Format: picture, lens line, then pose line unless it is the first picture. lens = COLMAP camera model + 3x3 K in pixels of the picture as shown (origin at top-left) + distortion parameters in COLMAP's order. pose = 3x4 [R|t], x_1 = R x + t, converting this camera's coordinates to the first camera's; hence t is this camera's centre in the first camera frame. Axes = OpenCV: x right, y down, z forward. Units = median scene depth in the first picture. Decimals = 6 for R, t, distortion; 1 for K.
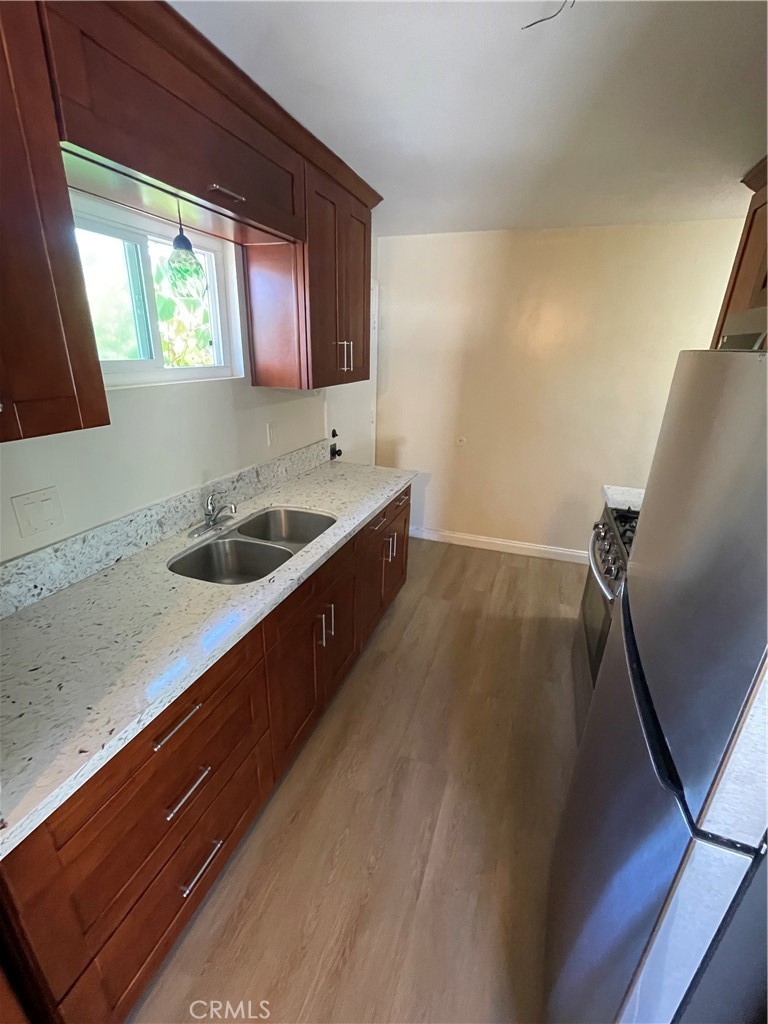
lens RADIAL K [[443.8, 0, 384.2], [0, 443.8, 513.3], [0, 0, 1]] dist [-0.002287, -0.000241]
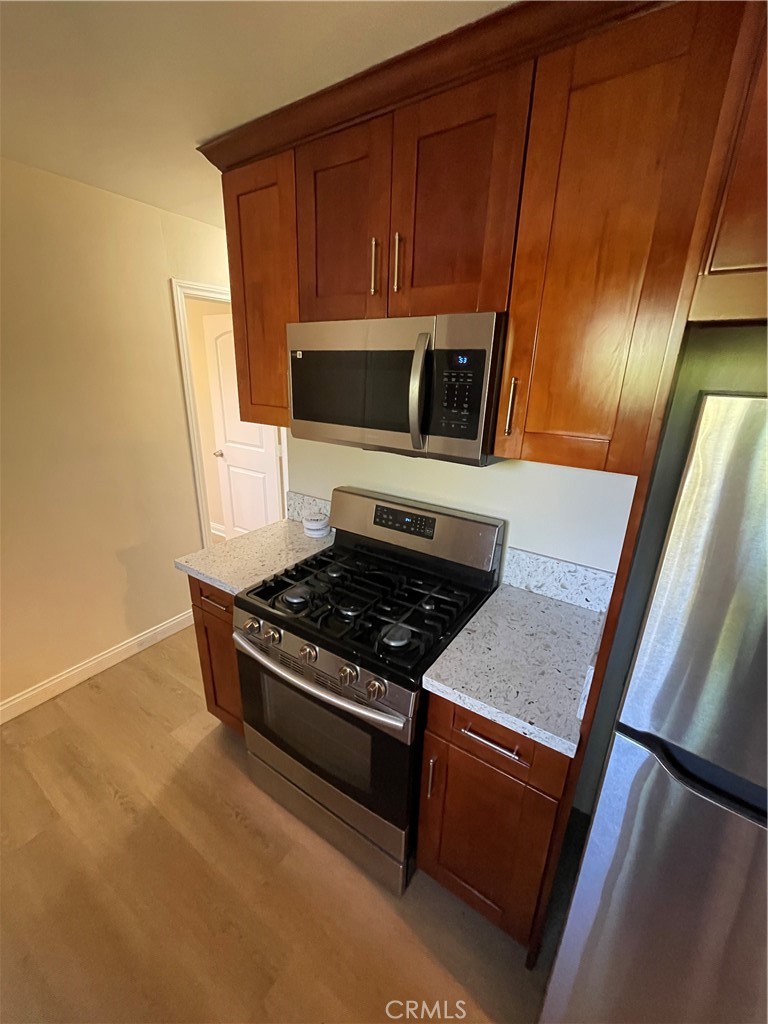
lens RADIAL K [[418.3, 0, 382.4], [0, 418.3, 509.6], [0, 0, 1]] dist [-0.006005, 0.000292]
pose [[0.254258, -0.332949, 0.908019, 0.008911], [0.332067, 0.911851, 0.241371, -0.165685], [-0.908342, 0.240153, 0.342406, 0.414911]]
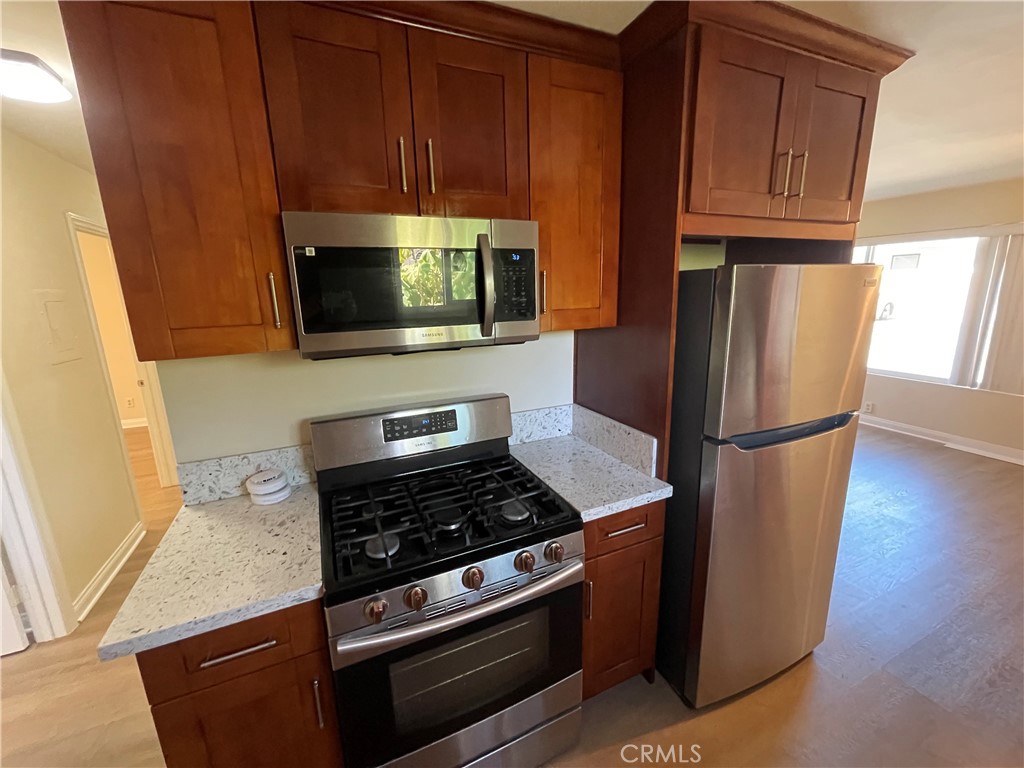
lens RADIAL K [[418.3, 0, 511.7], [0, 418.3, 379.7], [0, 0, 1]] dist [-0.006005, 0.000292]
pose [[-0.696264, -0.167357, 0.698003, 0.071885], [0.260671, 0.847093, 0.463125, -0.272277], [-0.668780, 0.504406, -0.546175, 0.763580]]
